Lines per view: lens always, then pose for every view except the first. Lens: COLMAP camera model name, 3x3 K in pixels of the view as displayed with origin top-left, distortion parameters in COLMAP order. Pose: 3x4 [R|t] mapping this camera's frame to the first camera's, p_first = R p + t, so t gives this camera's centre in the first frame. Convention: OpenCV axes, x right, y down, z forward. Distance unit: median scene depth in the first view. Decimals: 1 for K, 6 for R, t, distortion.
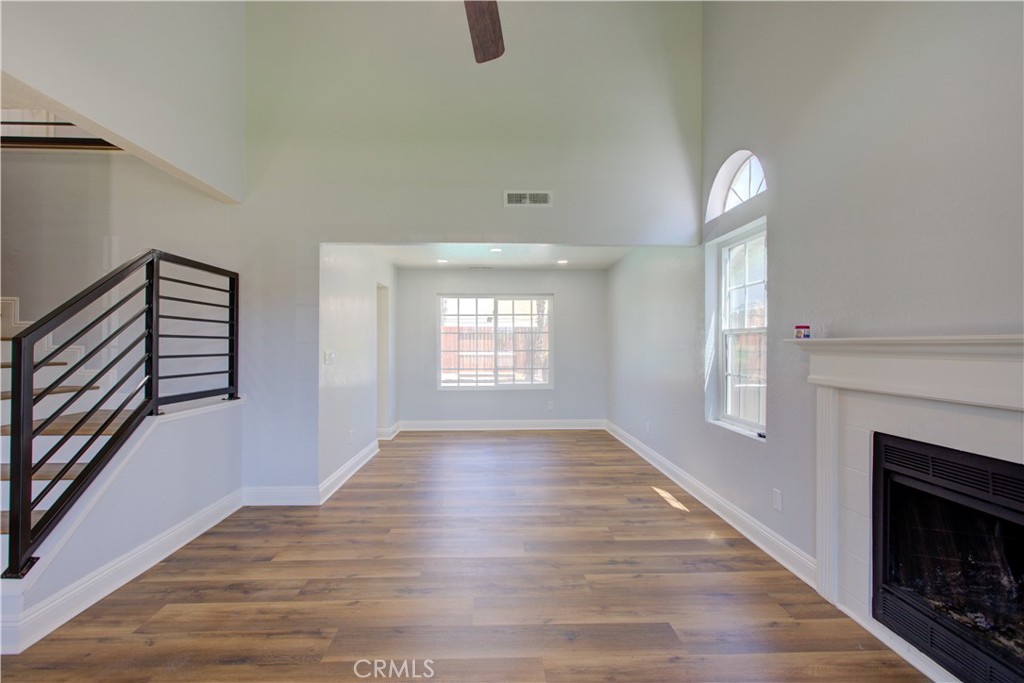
lens RADIAL K [[469.0, 0, 508.7], [0, 469.0, 342.9], [0, 0, 1]] dist [-0.005743, 0.003954]
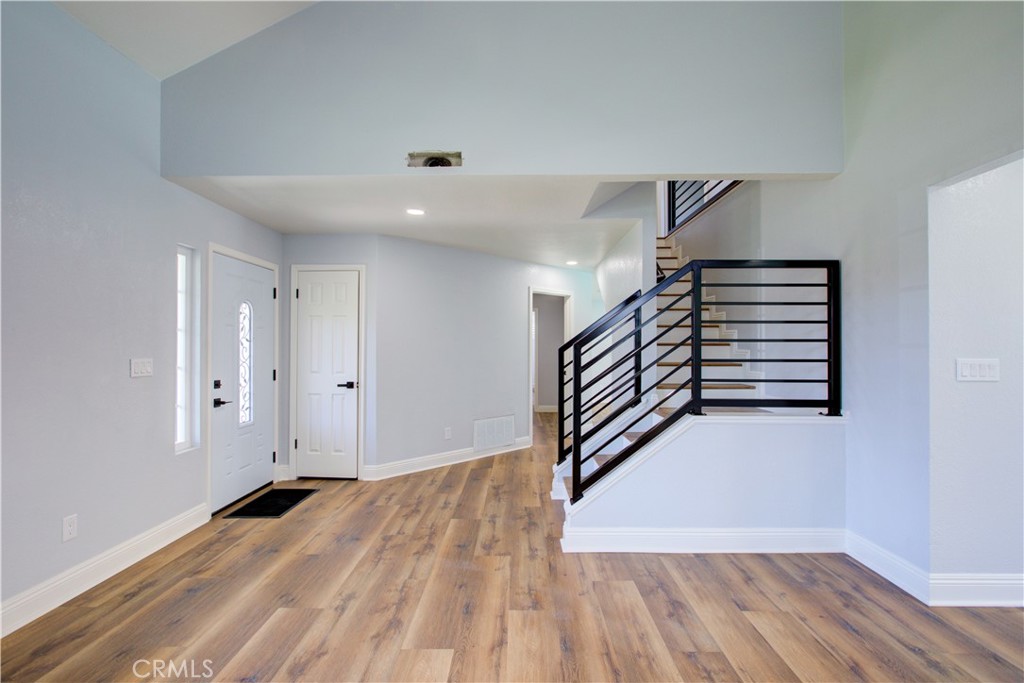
lens RADIAL K [[469.0, 0, 509.8], [0, 469.0, 339.6], [0, 0, 1]] dist [-0.005743, 0.003954]
pose [[-0.048678, -0.016839, -0.998673, 0.276930], [0.003873, 0.999847, -0.017047, -0.000294], [0.998807, -0.004698, -0.048605, 0.511629]]
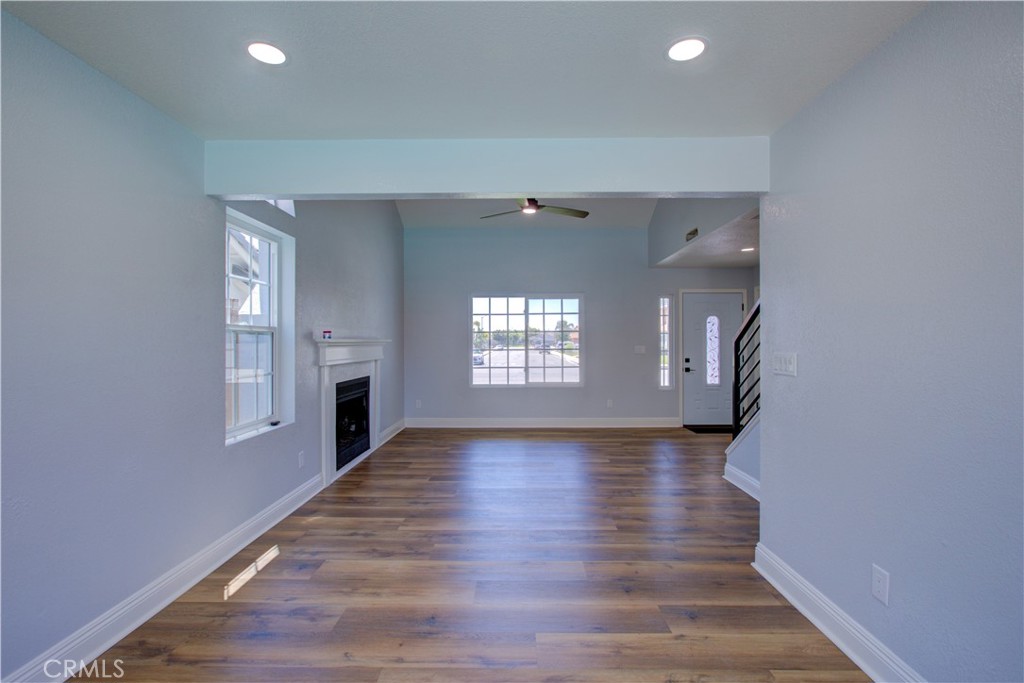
lens RADIAL K [[469.0, 0, 507.8], [0, 469.0, 341.8], [0, 0, 1]] dist [-0.005743, 0.003954]
pose [[-0.998389, 0.000539, 0.056743, -0.071497], [0.000312, 0.999992, -0.004010, 0.005945], [-0.056744, -0.003986, -0.998381, 1.887291]]
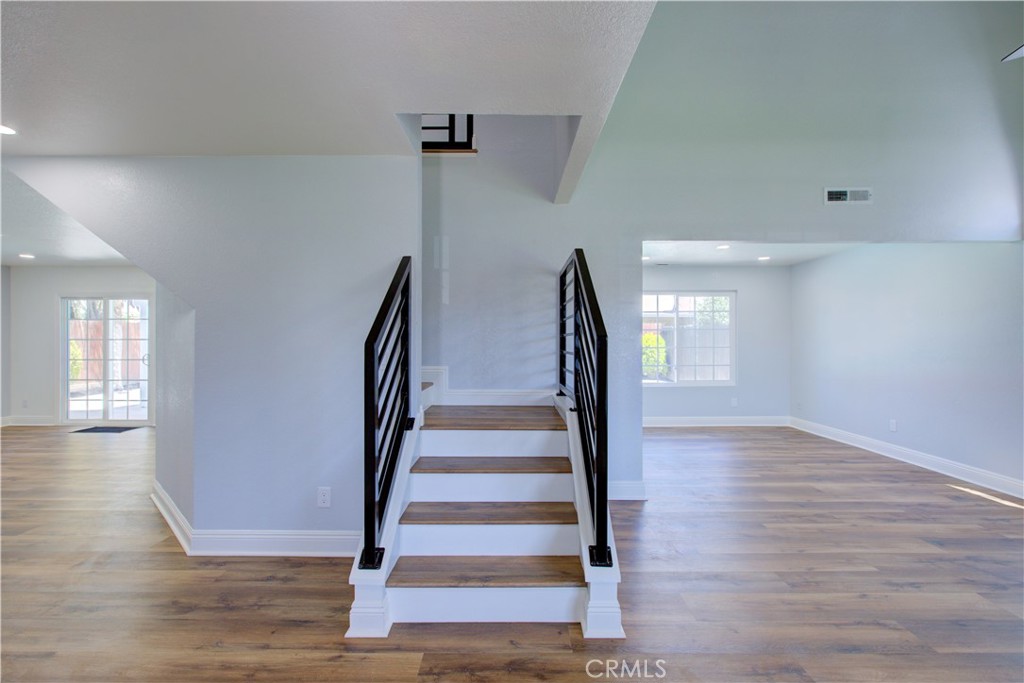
lens RADIAL K [[469.0, 0, 517.7], [0, 469.0, 345.2], [0, 0, 1]] dist [-0.005743, 0.003954]
pose [[0.999426, 0.000201, -0.033875, -0.707239], [0.000259, 0.999908, 0.013587, -0.003867], [0.033875, -0.013588, 0.999334, -0.026806]]
